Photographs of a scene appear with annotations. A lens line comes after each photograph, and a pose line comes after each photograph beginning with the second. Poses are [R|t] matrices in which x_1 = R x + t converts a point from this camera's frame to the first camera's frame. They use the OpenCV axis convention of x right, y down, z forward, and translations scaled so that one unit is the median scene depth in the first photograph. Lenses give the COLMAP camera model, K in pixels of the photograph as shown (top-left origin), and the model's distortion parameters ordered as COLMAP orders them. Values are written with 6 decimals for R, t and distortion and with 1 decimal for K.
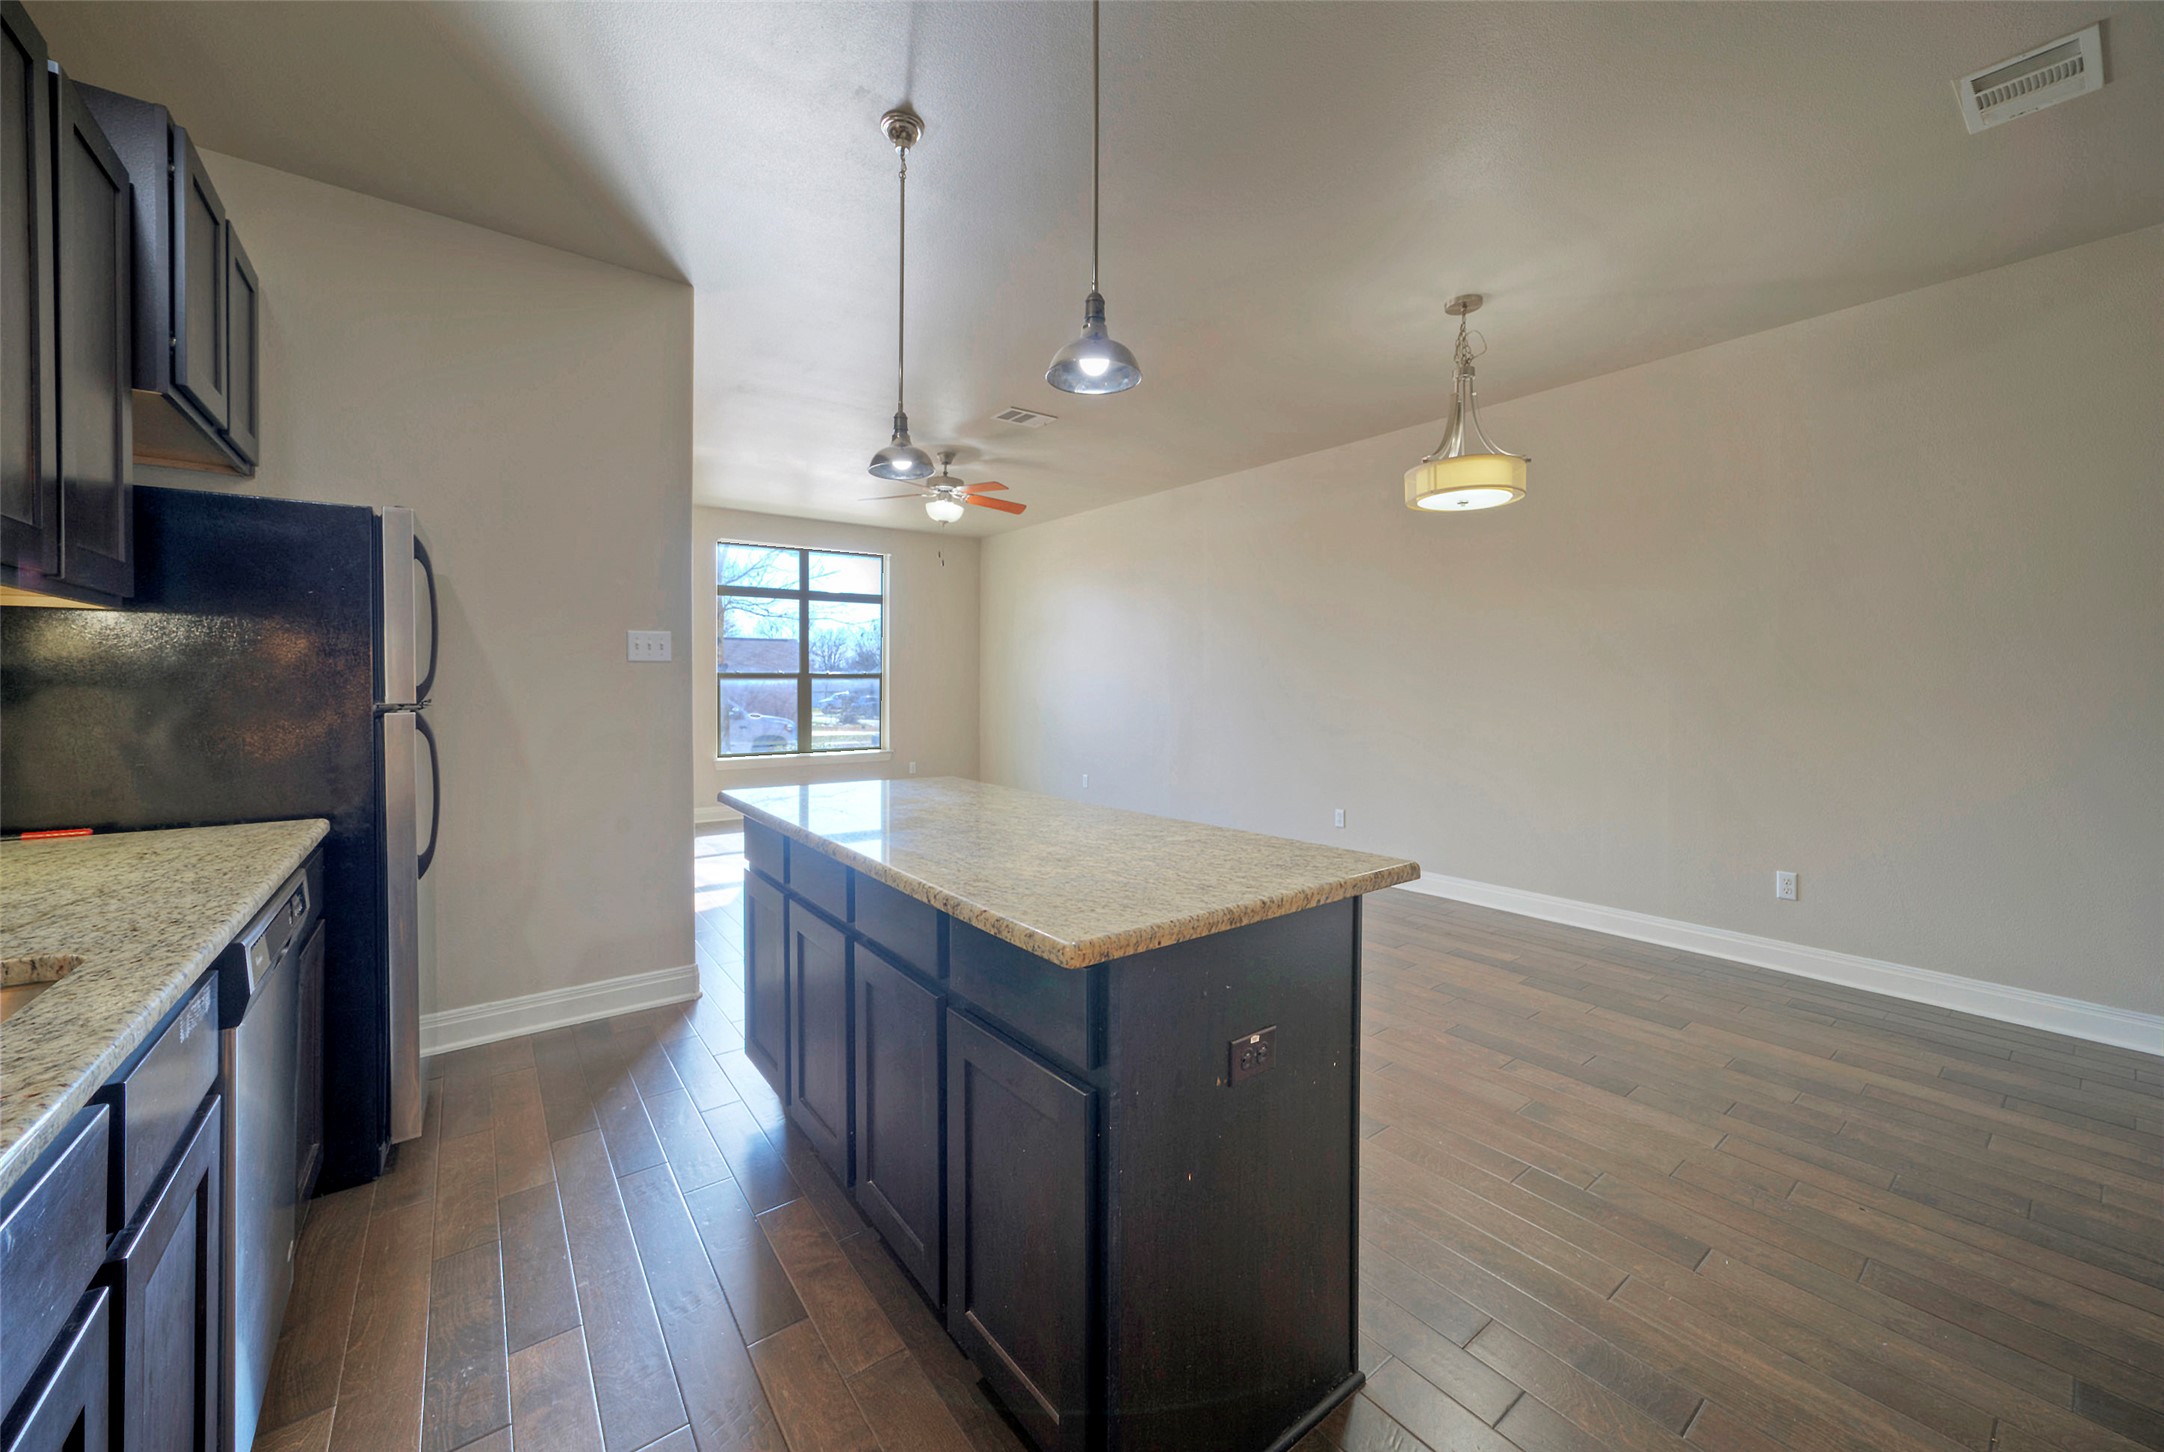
lens RADIAL K [[803.9, 0, 1084.0], [0, 803.9, 680.3], [0, 0, 1]] dist [0.035304, 0.000065]
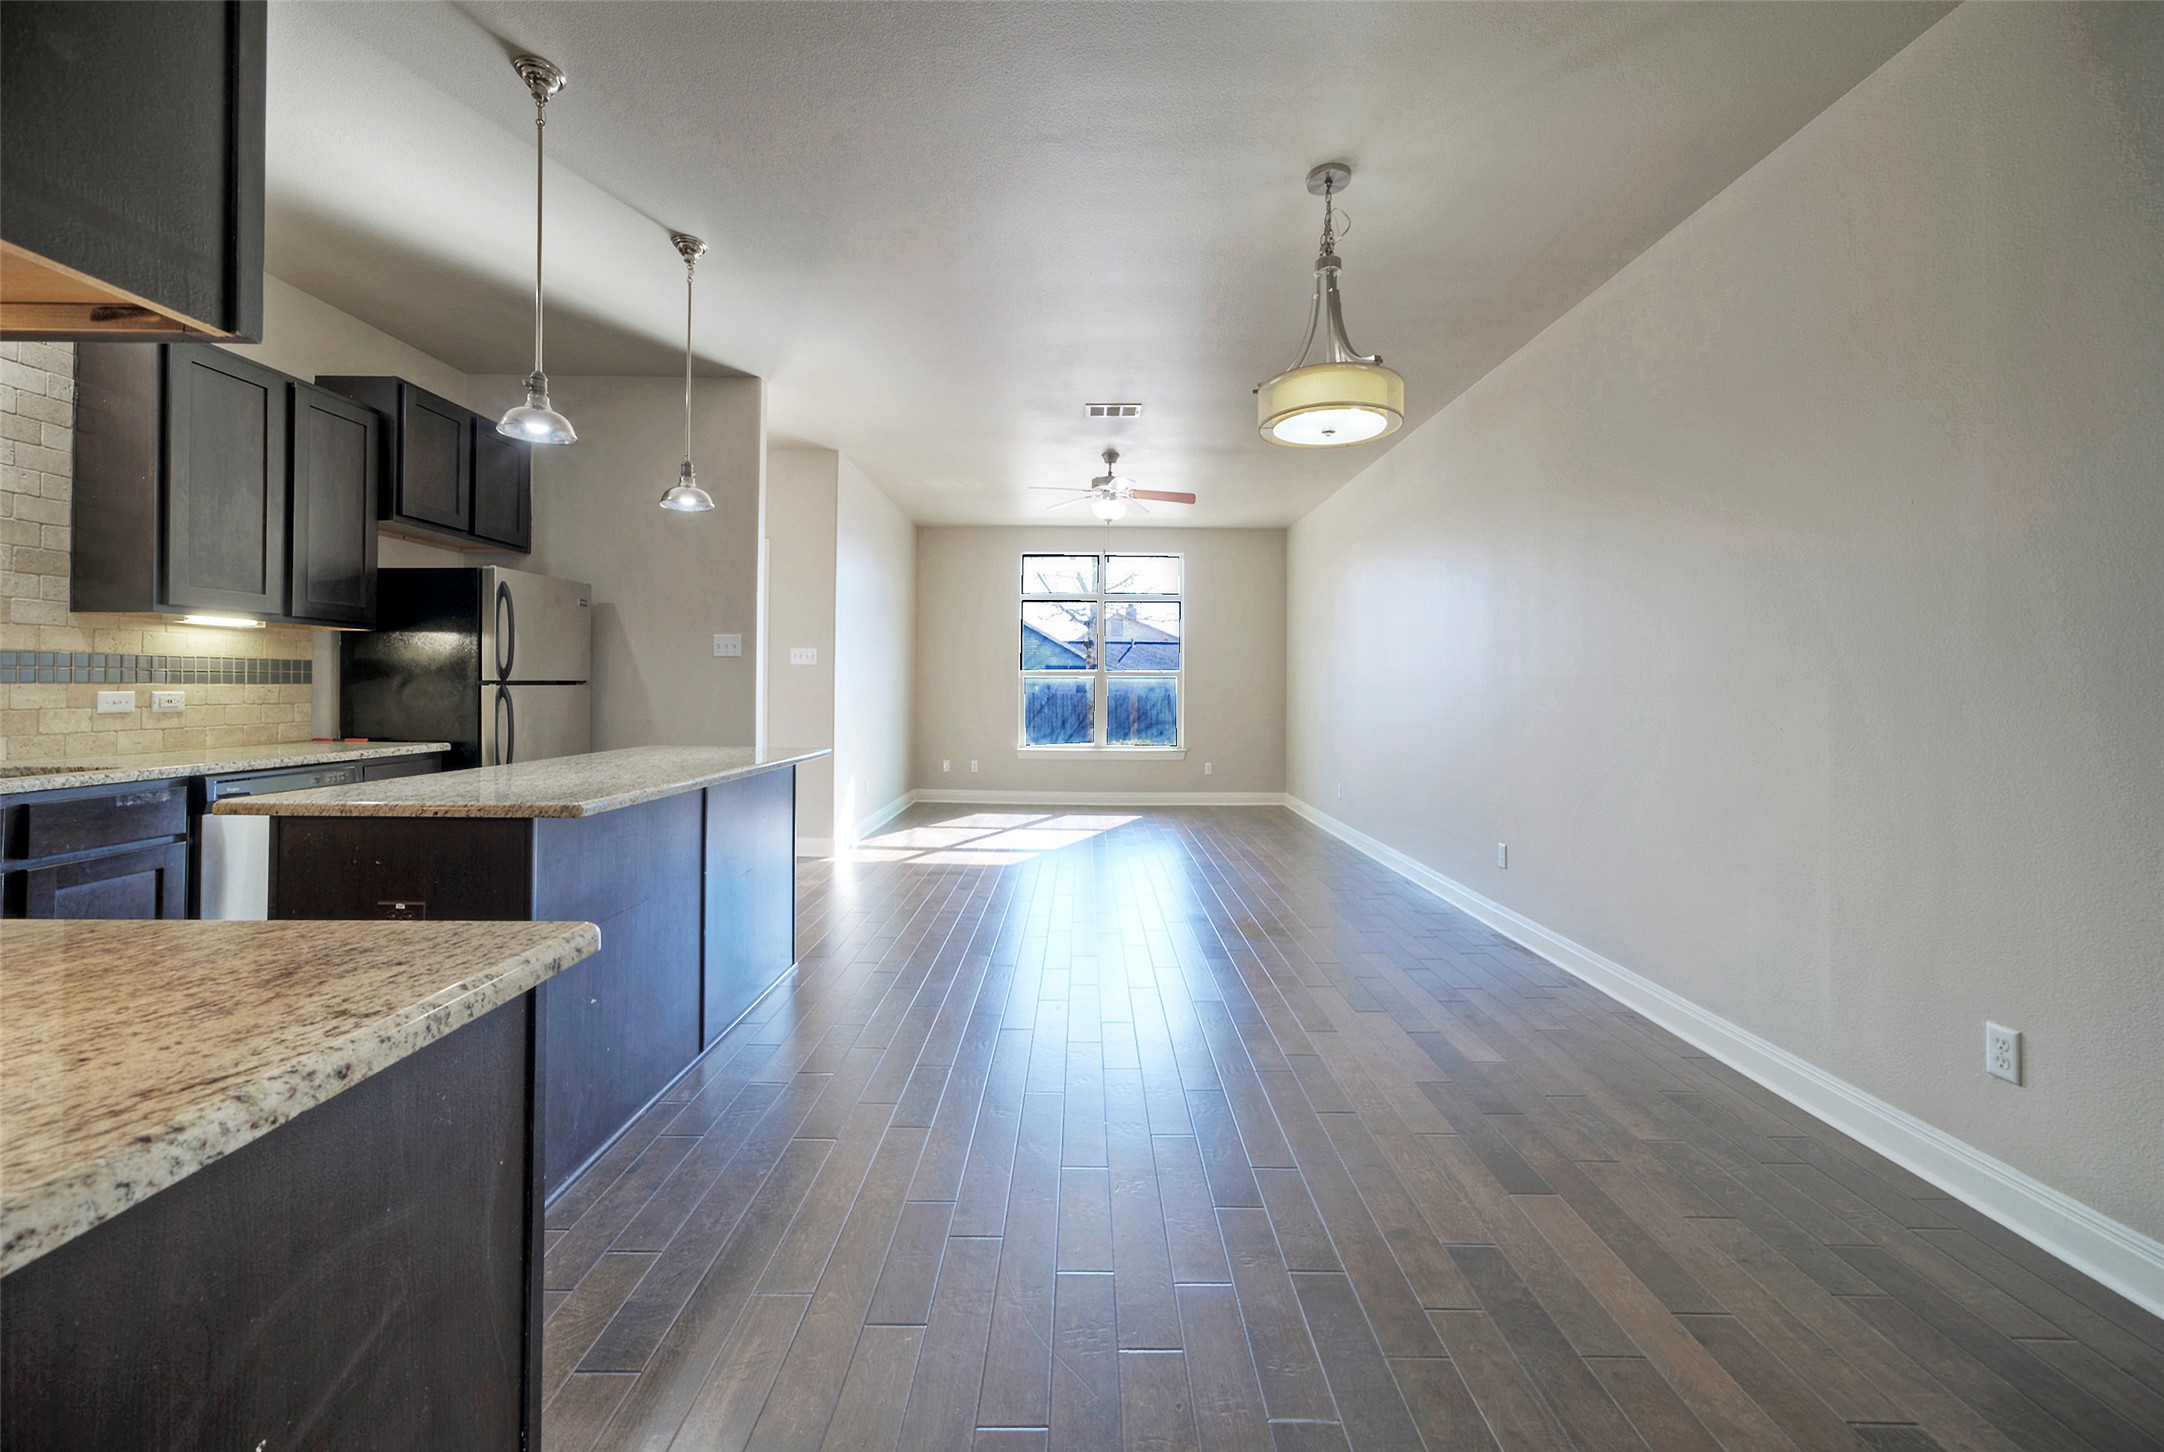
lens RADIAL K [[825.9, 0, 1078.2], [0, 825.9, 665.3], [0, 0, 1]] dist [0.023993, 0.000004]
pose [[0.787942, -0.012699, -0.615619, 0.761866], [-0.000714, 0.999768, -0.021537, 0.020837], [0.615750, 0.017409, 0.787750, 0.234015]]
